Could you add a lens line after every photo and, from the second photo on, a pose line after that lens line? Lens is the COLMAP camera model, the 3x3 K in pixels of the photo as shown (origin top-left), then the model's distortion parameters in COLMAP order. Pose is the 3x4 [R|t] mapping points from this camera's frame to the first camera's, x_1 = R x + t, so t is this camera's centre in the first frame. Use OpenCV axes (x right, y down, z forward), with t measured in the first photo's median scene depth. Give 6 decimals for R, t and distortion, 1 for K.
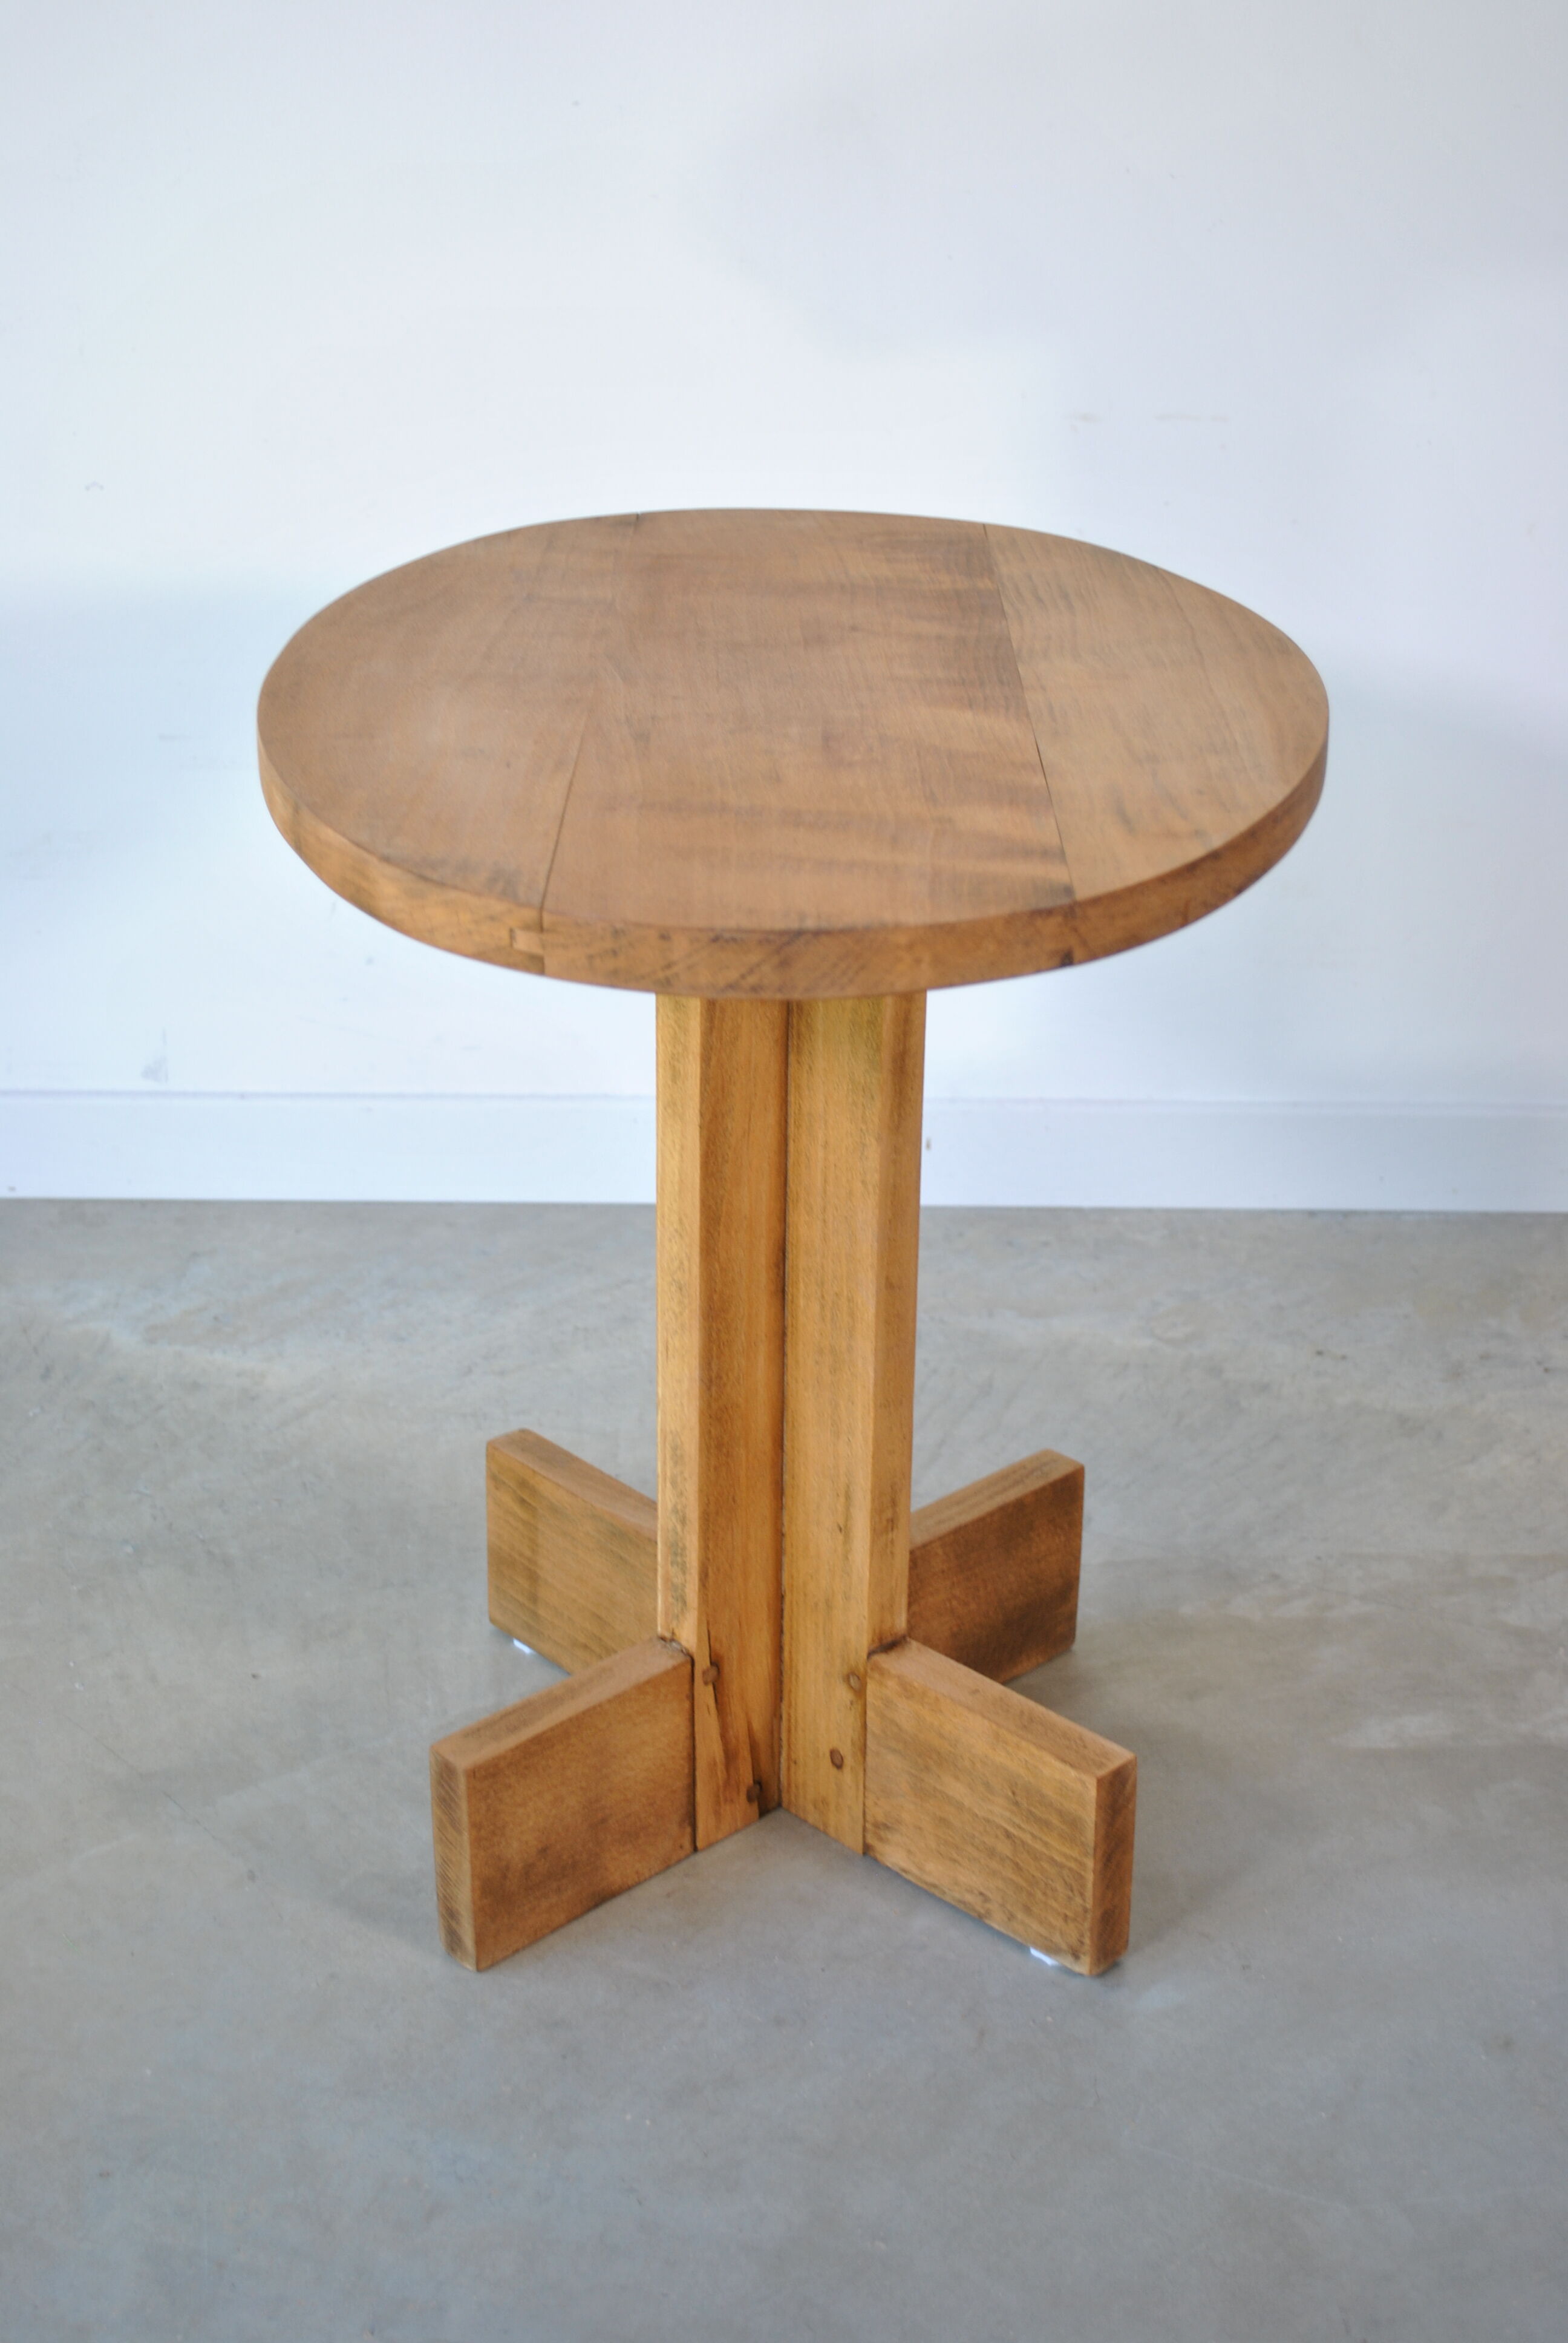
lens RADIAL K [[3238.0, 0, 784.0], [0, 3238.0, 1171.5], [0, 0, 1]] dist [-0.027172, -0.012007]
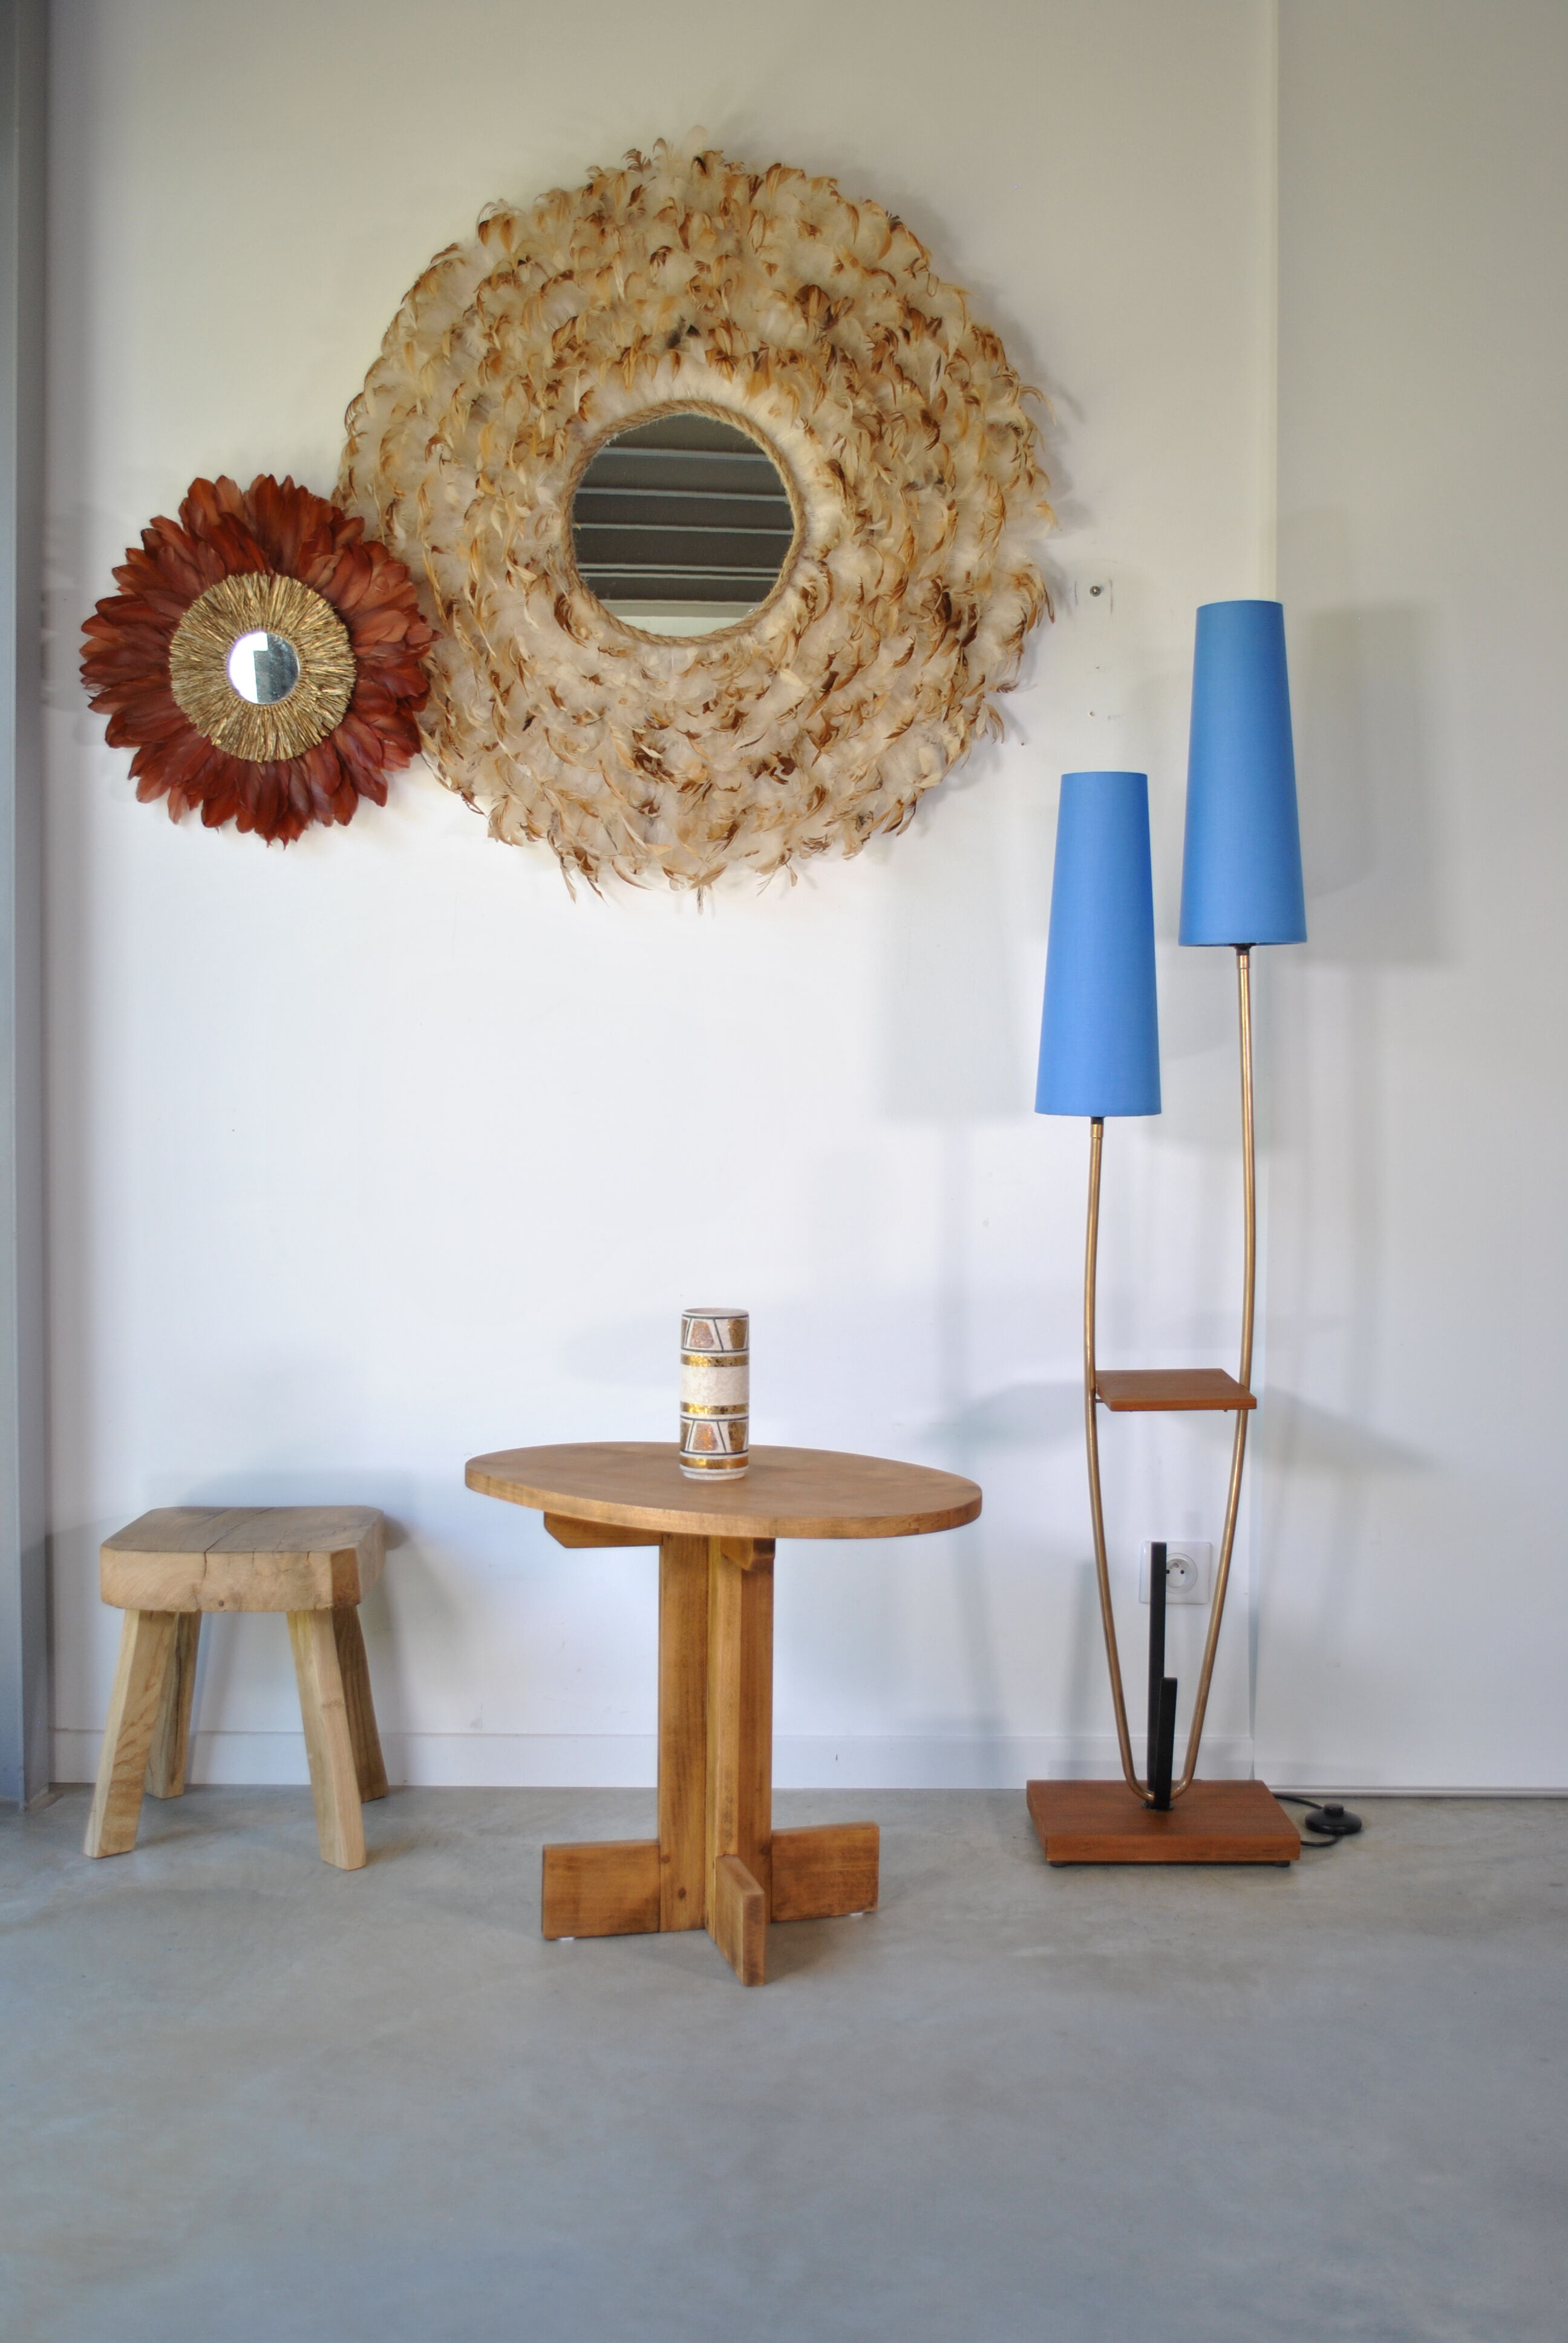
lens RADIAL K [[2516.9, 0, 784.0], [0, 2516.9, 1171.5], [0, 0, 1]] dist [0.002327, 0.000569]
pose [[0.999872, 0.001931, 0.015865, -0.025788], [0.003854, 0.934254, -0.356588, 0.329064], [-0.015511, 0.356604, 0.934127, -1.025472]]
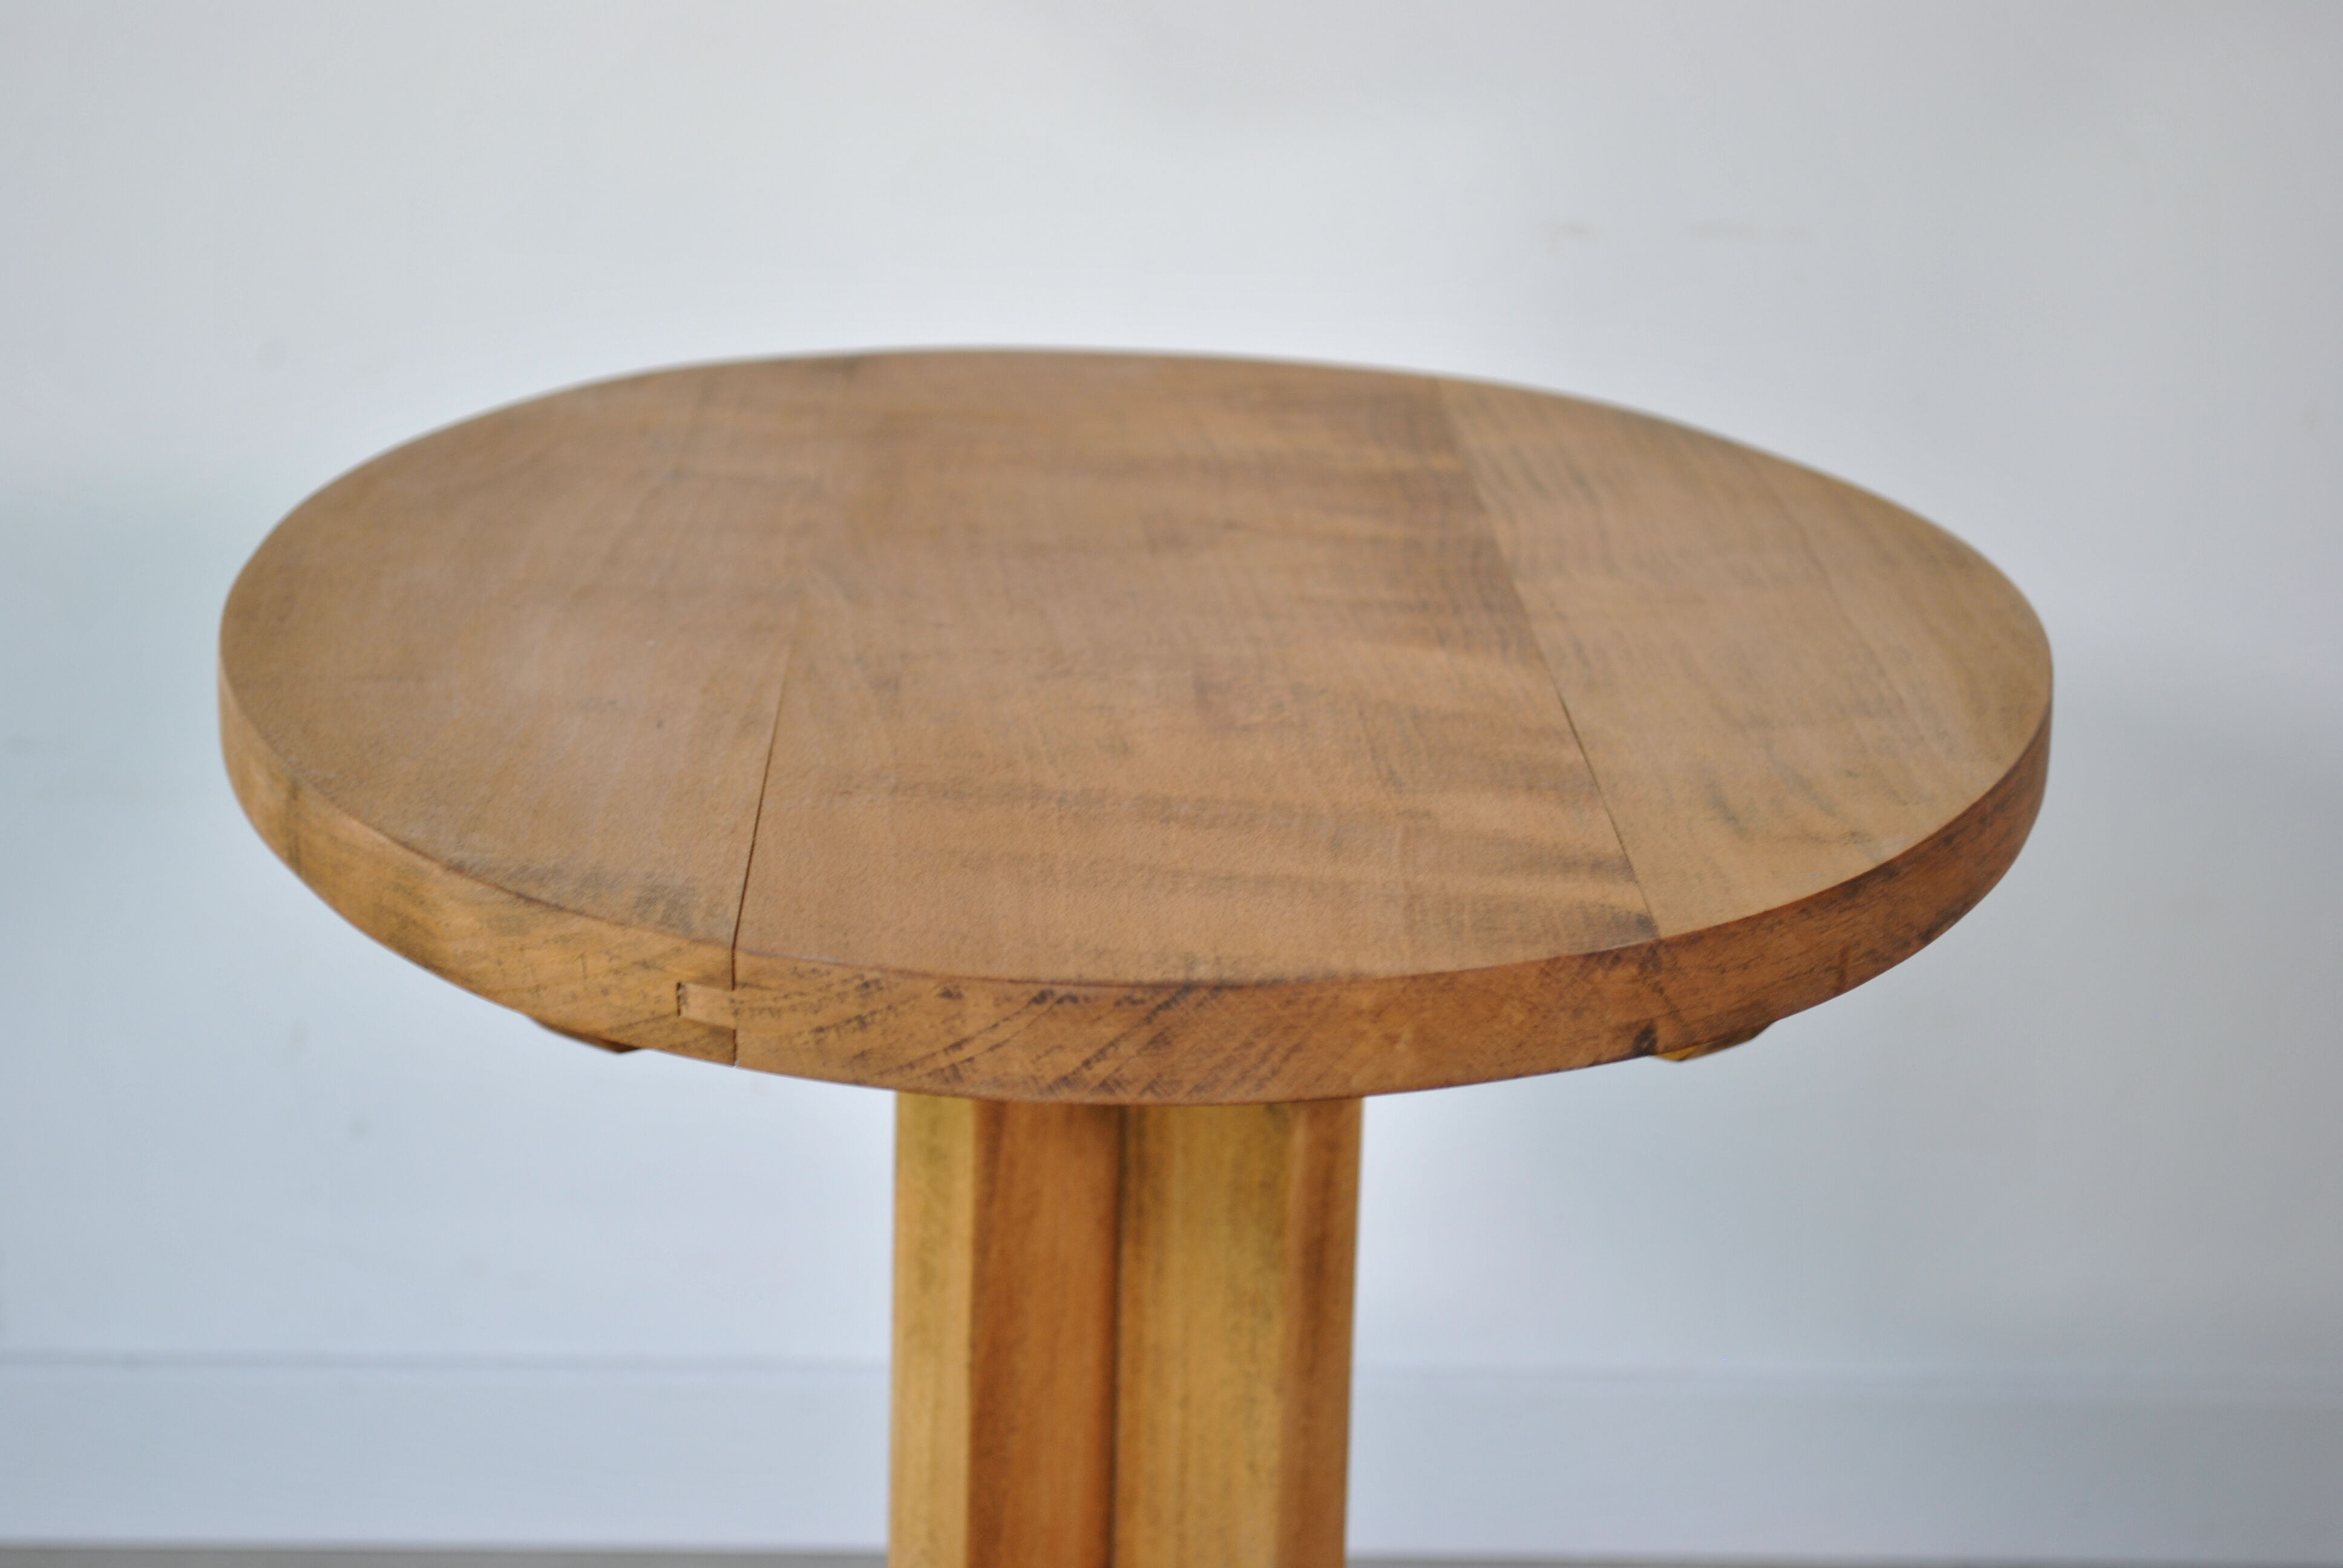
lens RADIAL K [[5313.8, 0, 1171.5], [0, 5313.8, 784.0], [0, 0, 1]] dist [0.053920, -0.132628]
pose [[0.999226, 0.006901, 0.038733, -0.027453], [-0.001036, 0.988771, -0.149433, 0.025022], [-0.039329, 0.149277, 0.988013, 0.048950]]
